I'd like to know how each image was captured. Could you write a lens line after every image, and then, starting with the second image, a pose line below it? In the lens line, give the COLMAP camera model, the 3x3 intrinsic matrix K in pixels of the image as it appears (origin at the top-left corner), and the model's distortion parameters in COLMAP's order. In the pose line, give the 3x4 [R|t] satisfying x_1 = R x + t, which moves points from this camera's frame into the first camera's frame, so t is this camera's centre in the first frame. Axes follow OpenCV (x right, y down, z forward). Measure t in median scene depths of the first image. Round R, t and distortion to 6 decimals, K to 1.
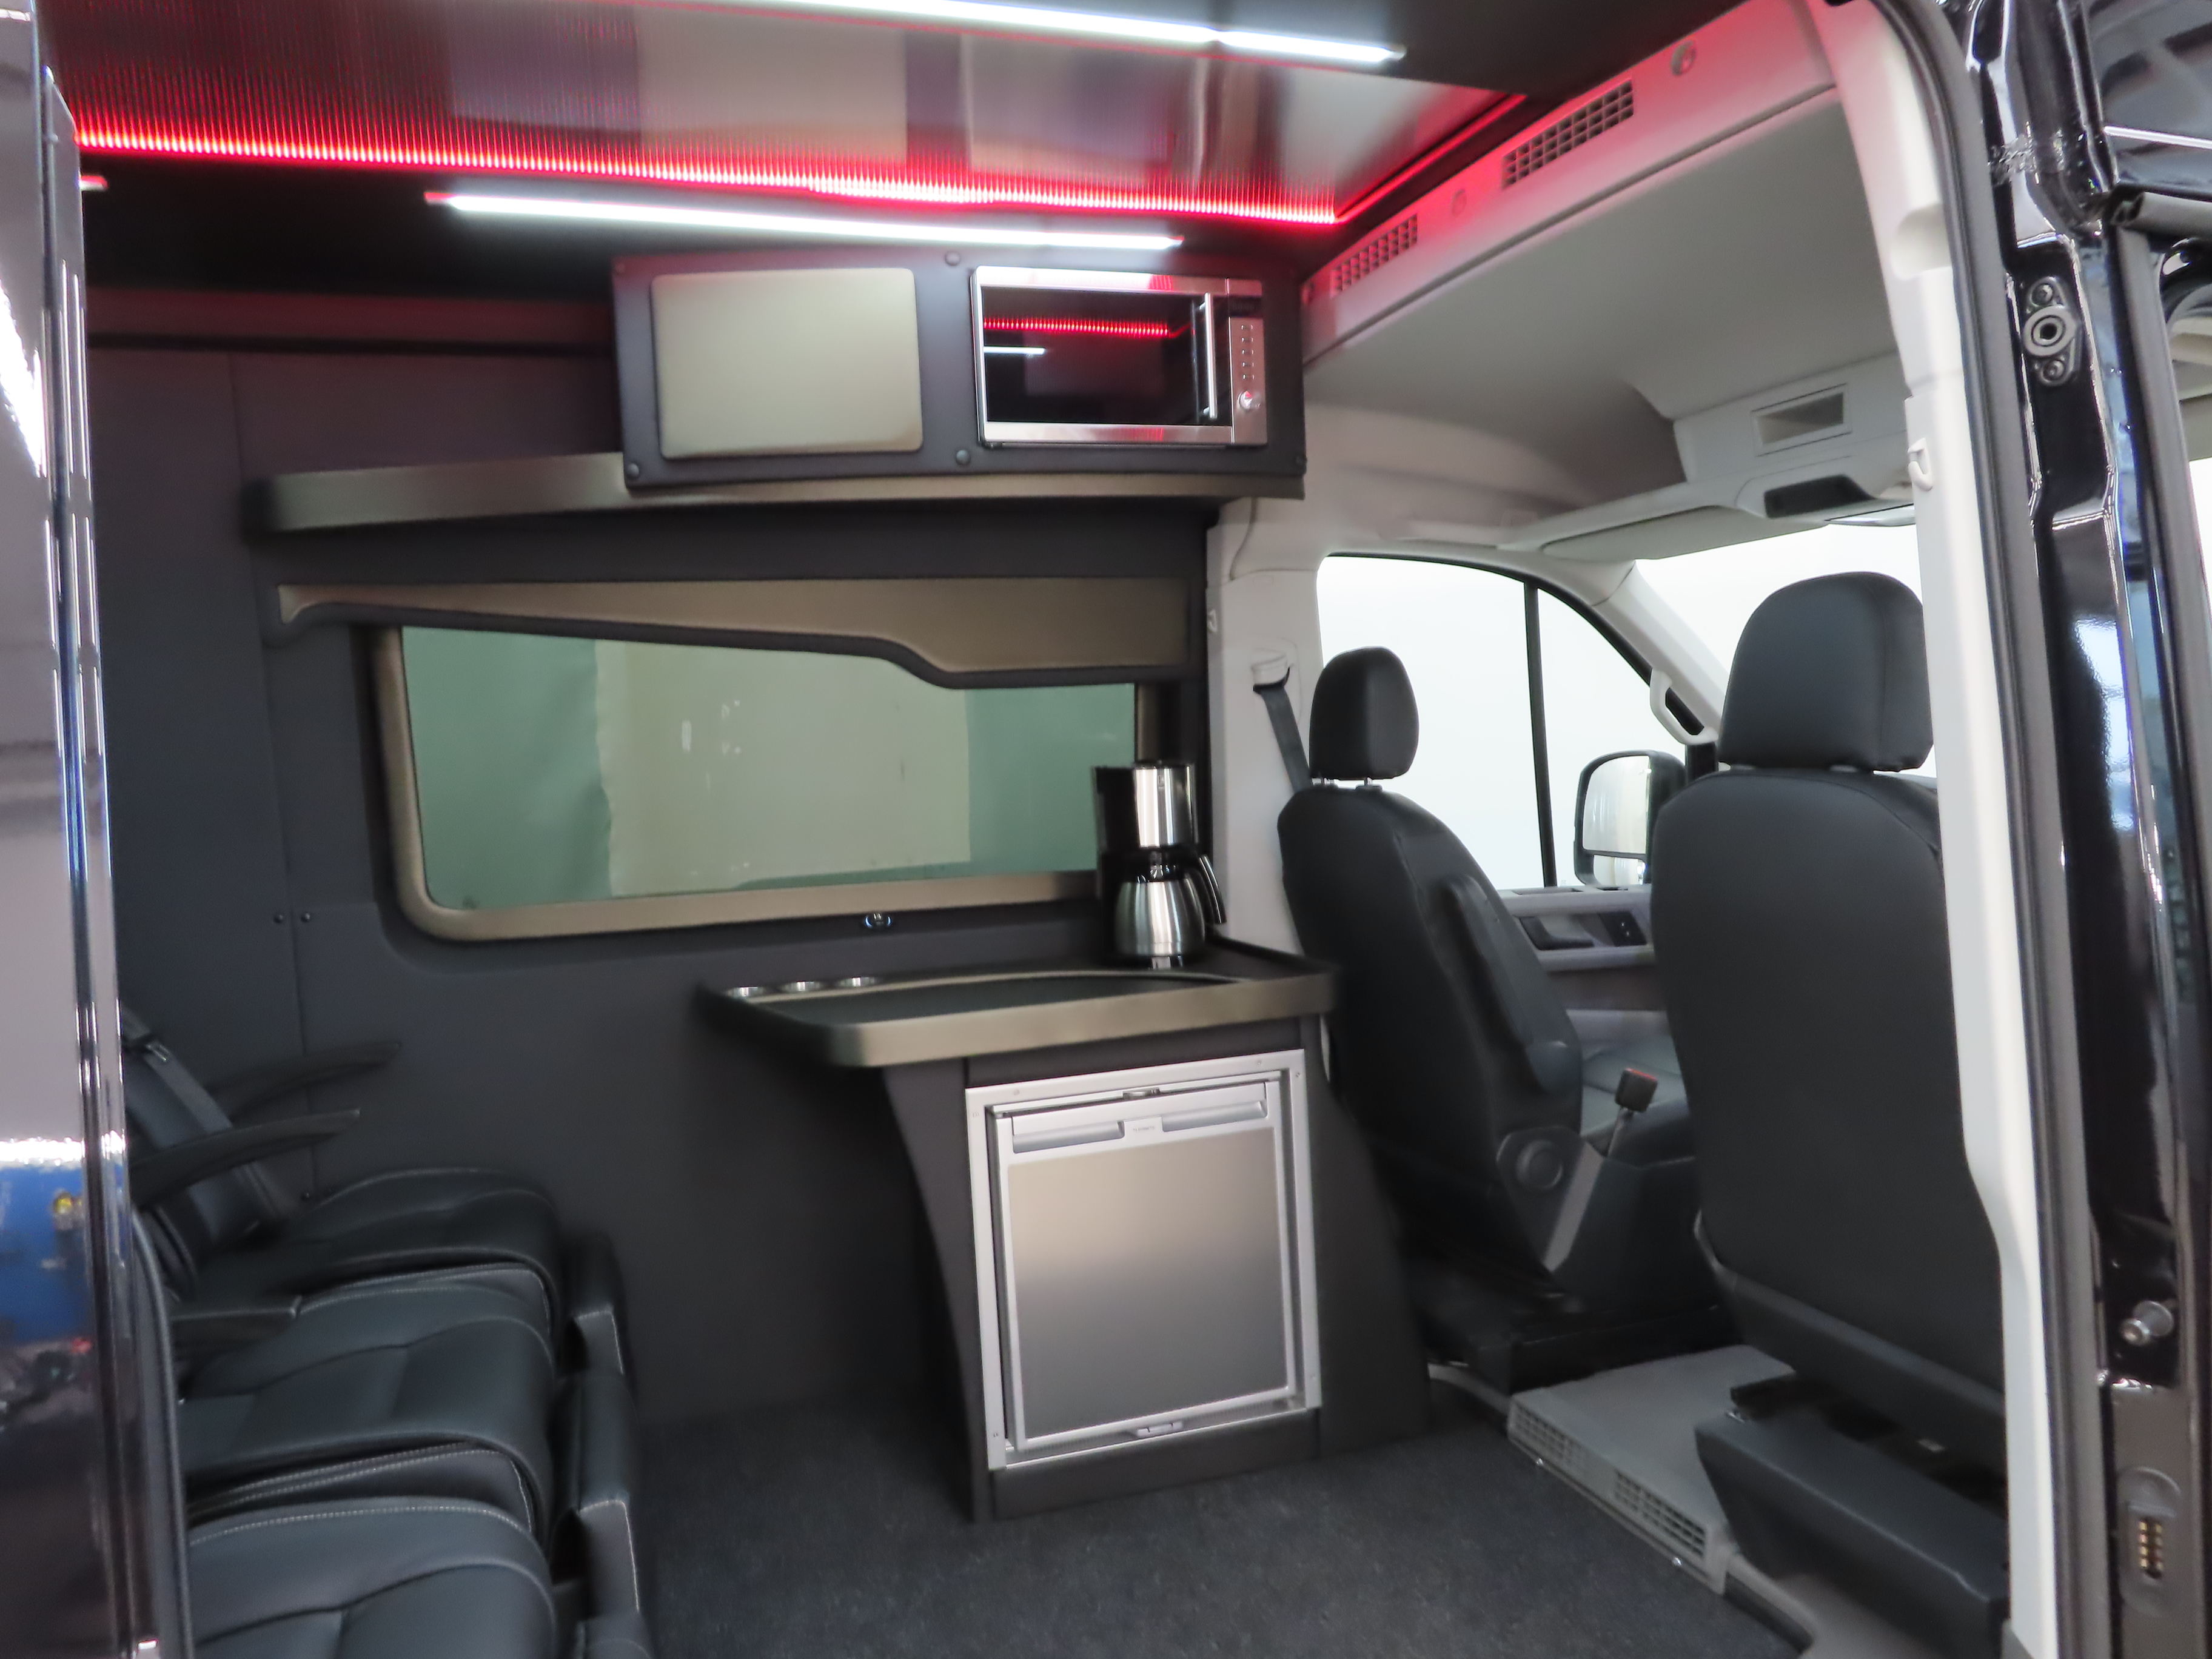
lens RADIAL K [[1585.2, 0, 1109.0], [0, 1585.2, 845.8], [0, 0, 1]] dist [-0.001605, -0.000921]
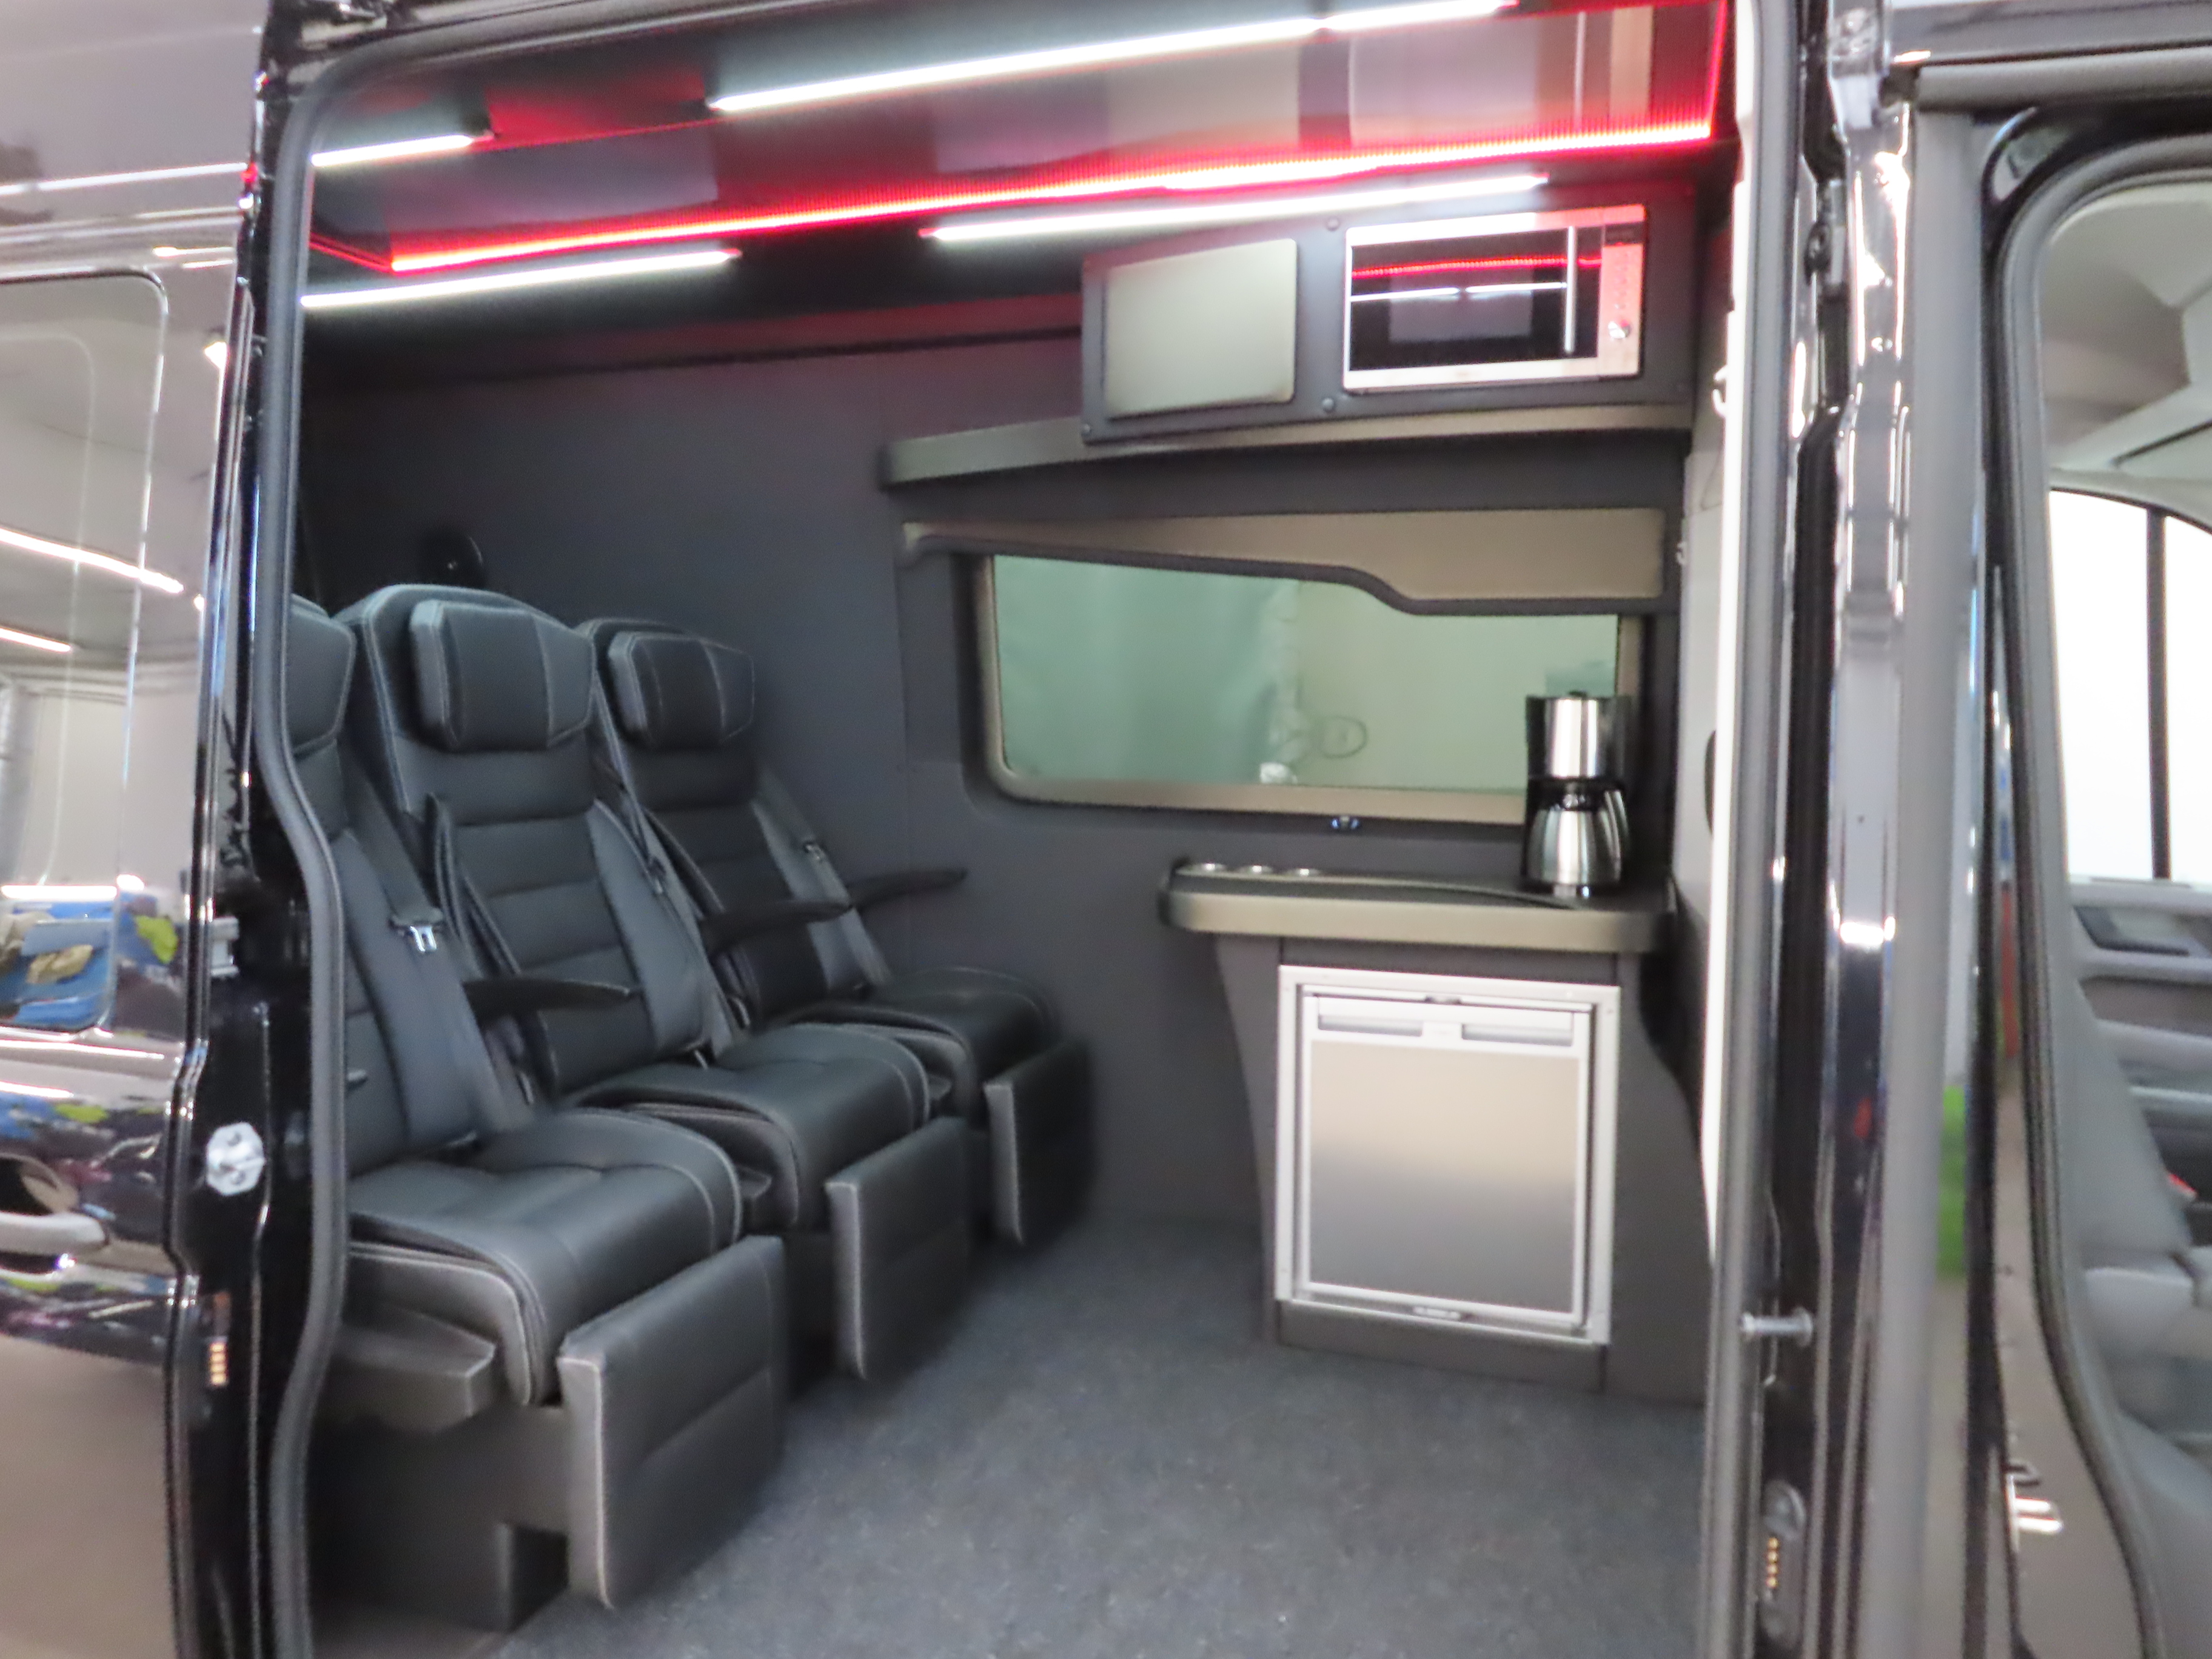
lens RADIAL K [[1585.2, 0, 1109.0], [0, 1585.2, 845.8], [0, 0, 1]] dist [-0.001605, -0.000921]
pose [[0.793948, 0.115930, -0.596831, 0.465482], [-0.088302, 0.993231, 0.075464, -0.006981], [0.601539, -0.007213, 0.798811, 0.013626]]
